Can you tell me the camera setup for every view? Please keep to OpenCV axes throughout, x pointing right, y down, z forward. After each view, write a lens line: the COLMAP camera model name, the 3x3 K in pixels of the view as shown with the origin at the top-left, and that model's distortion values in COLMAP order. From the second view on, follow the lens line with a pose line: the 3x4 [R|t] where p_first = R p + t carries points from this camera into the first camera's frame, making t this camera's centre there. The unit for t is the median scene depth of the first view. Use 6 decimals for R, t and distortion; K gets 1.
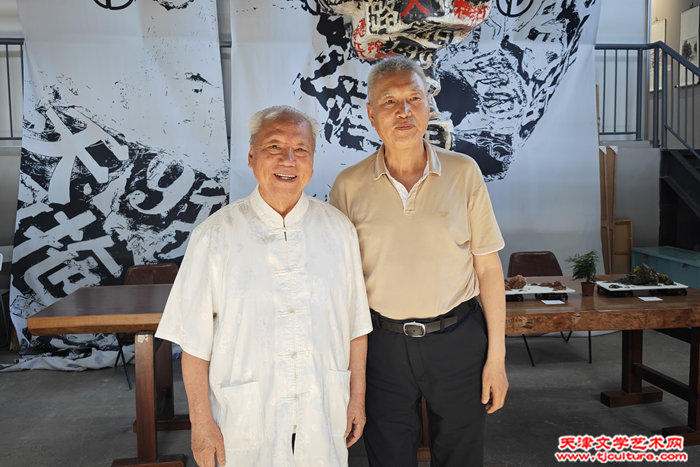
lens RADIAL K [[661.5, 0, 350.7], [0, 661.5, 210.7], [0, 0, 1]] dist [0.110543, -0.212133]
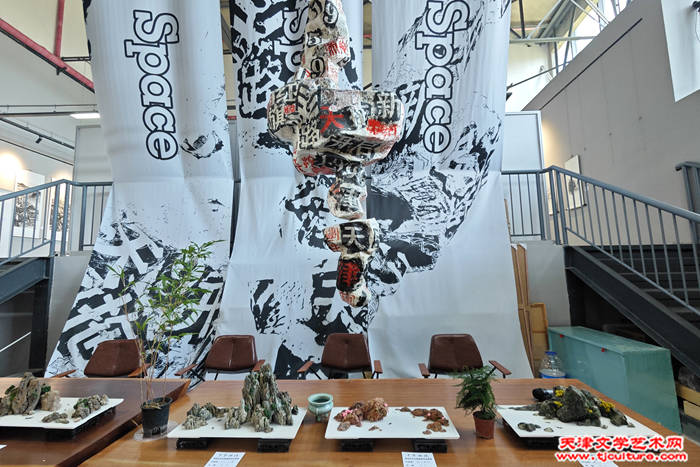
lens RADIAL K [[291.3, 0, 362.6], [0, 291.3, 237.0], [0, 0, 1]] dist [-0.000342, 0.000237]
pose [[0.988380, -0.023496, -0.150175, 0.178357], [-0.004472, 0.983058, -0.183242, -0.006459], [0.151937, 0.181784, 0.971530, 0.422723]]
